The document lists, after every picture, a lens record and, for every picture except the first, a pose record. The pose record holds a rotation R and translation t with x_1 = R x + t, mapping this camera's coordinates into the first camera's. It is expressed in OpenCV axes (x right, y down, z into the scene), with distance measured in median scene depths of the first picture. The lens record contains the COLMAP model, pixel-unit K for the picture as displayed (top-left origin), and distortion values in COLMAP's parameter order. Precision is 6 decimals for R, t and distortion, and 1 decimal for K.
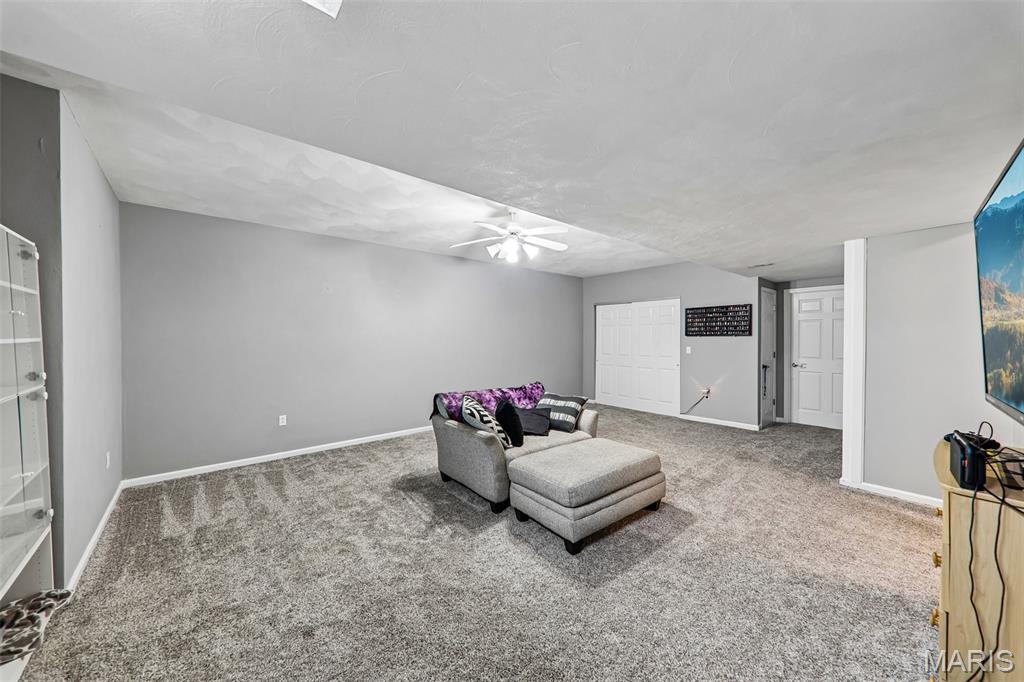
lens RADIAL K [[359.5, 0, 512.0], [0, 359.5, 341.0], [0, 0, 1]] dist [-0.001227, -0.000125]
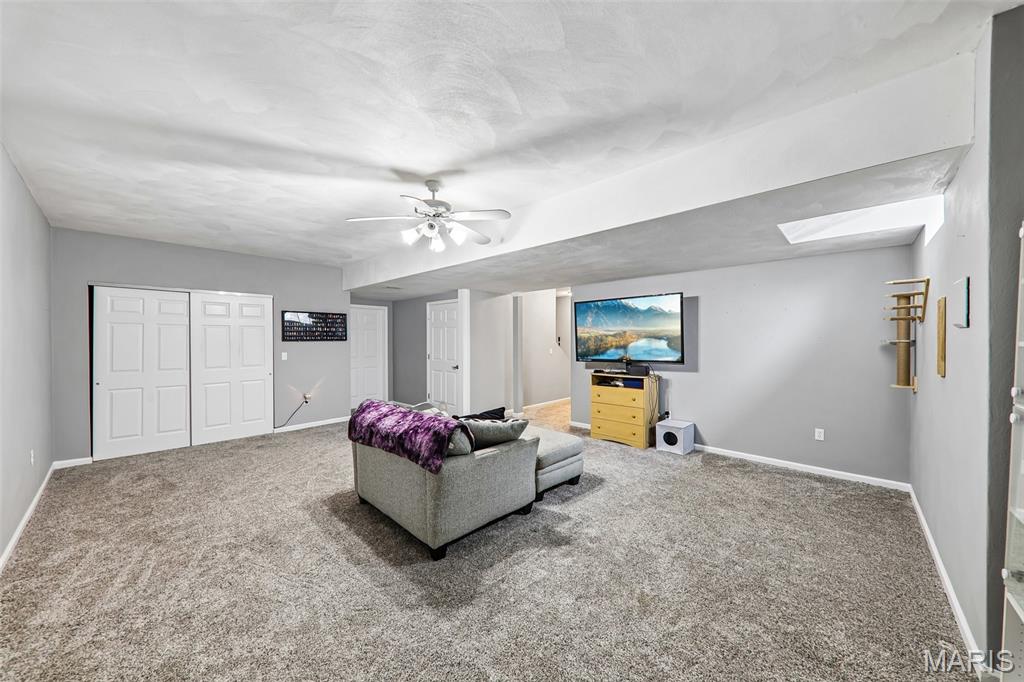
lens RADIAL K [[359.5, 0, 512.0], [0, 359.5, 341.0], [0, 0, 1]] dist [-0.001227, -0.000125]
pose [[-0.083799, -0.002521, 0.996480, -0.501227], [0.017850, 0.999833, 0.004031, -0.007860], [-0.996323, 0.018125, -0.083740, 0.526216]]
